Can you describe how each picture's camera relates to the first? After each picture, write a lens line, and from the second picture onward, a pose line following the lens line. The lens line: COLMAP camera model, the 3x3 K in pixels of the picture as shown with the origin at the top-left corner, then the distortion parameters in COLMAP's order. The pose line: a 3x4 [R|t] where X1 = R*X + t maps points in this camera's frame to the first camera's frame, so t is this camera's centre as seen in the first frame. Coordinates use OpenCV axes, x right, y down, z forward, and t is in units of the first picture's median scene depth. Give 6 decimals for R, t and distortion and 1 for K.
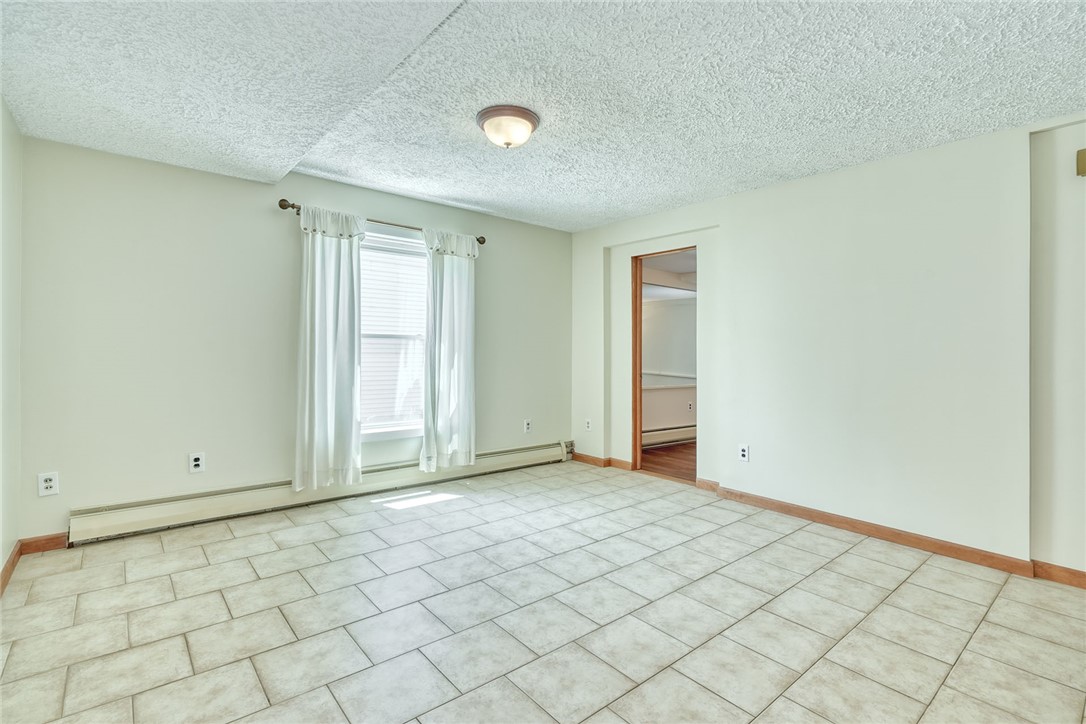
lens RADIAL K [[501.2, 0, 540.7], [0, 501.2, 356.1], [0, 0, 1]] dist [-0.005498, 0.004103]
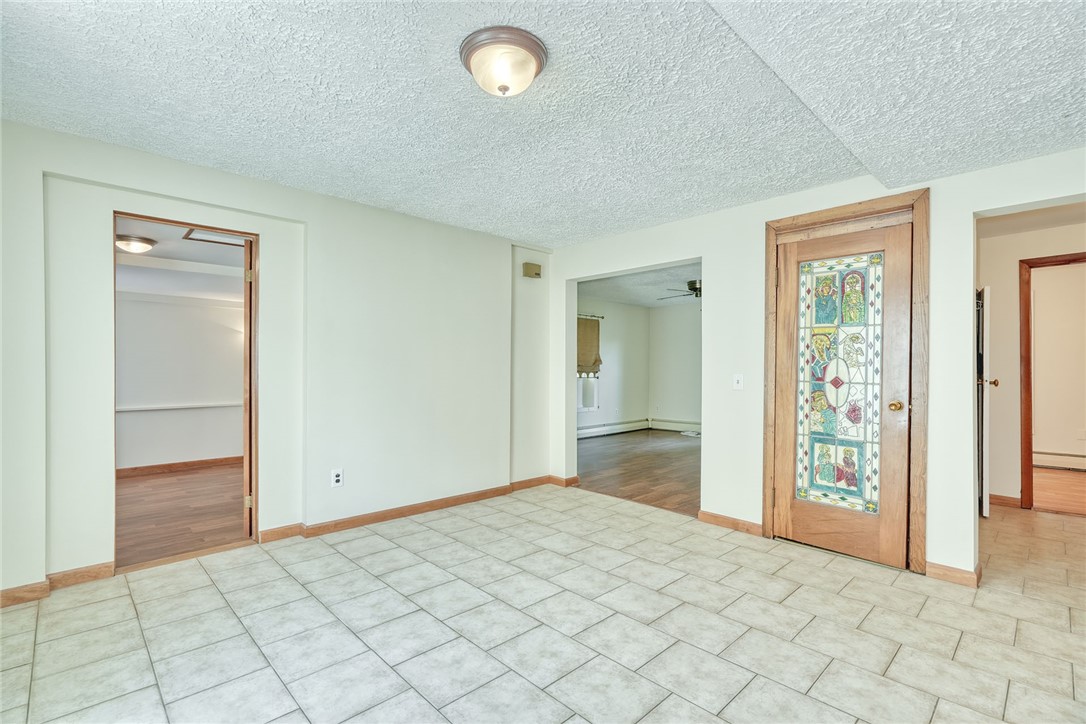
lens RADIAL K [[501.2, 0, 539.7], [0, 501.2, 364.2], [0, 0, 1]] dist [-0.005498, 0.004103]
pose [[-0.067272, -0.005053, 0.997722, -0.818439], [0.010443, 0.999929, 0.005768, -0.029186], [-0.997680, 0.010807, -0.067215, 1.016250]]
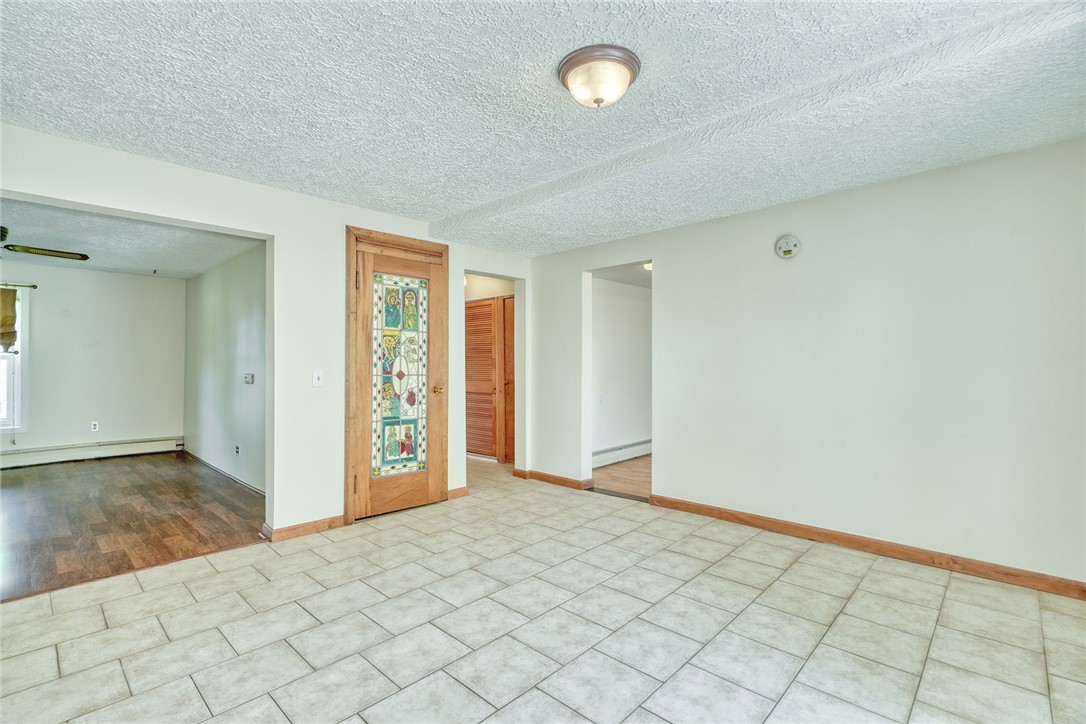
lens RADIAL K [[501.2, 0, 540.0], [0, 501.2, 360.7], [0, 0, 1]] dist [-0.005498, 0.004103]
pose [[-0.992690, -0.008950, -0.120360, 0.116102], [-0.009908, 0.999924, 0.007363, -0.029716], [0.120285, 0.008502, -0.992703, 1.793619]]
